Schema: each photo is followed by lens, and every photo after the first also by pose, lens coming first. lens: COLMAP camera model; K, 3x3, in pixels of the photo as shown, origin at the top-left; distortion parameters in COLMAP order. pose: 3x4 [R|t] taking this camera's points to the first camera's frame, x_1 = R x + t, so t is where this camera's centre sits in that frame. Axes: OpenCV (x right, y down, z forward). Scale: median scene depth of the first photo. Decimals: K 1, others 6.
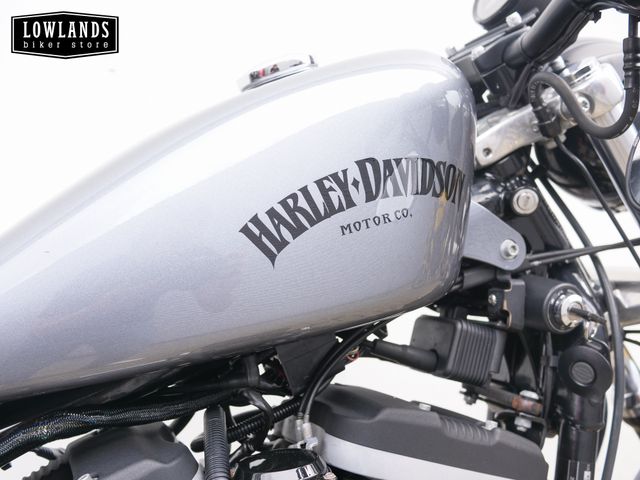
lens RADIAL K [[745.1, 0, 320.0], [0, 745.1, 240.0], [0, 0, 1]] dist [-0.014429, 0.023957]
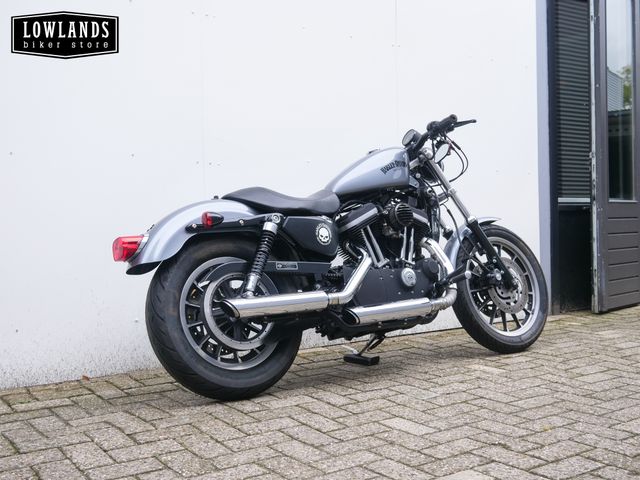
lens RADIAL K [[745.1, 0, 320.0], [0, 745.1, 240.0], [0, 0, 1]] dist [-0.014429, 0.023957]
pose [[0.978370, -0.036954, 0.203533, -1.919725], [0.084850, 0.969025, -0.231928, 1.996858], [-0.188658, 0.244182, 0.951201, -4.844735]]
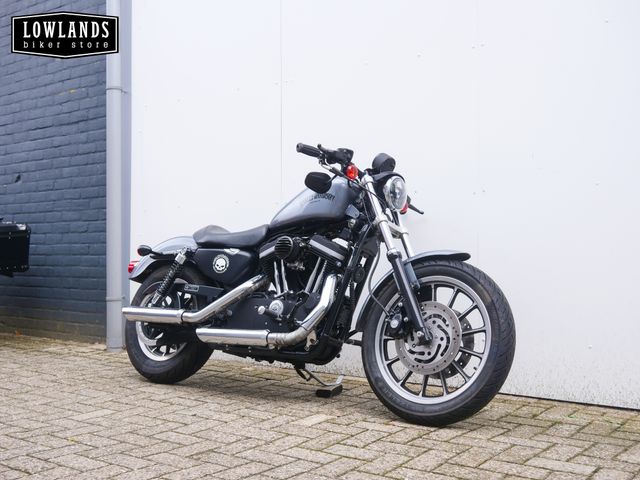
lens RADIAL K [[745.1, 0, 320.0], [0, 745.1, 240.0], [0, 0, 1]] dist [-0.014429, 0.023957]
pose [[0.497233, -0.028933, -0.867134, 5.606023], [-0.216074, 0.963824, -0.156060, 1.272280], [0.840281, 0.264963, 0.472994, -1.881013]]
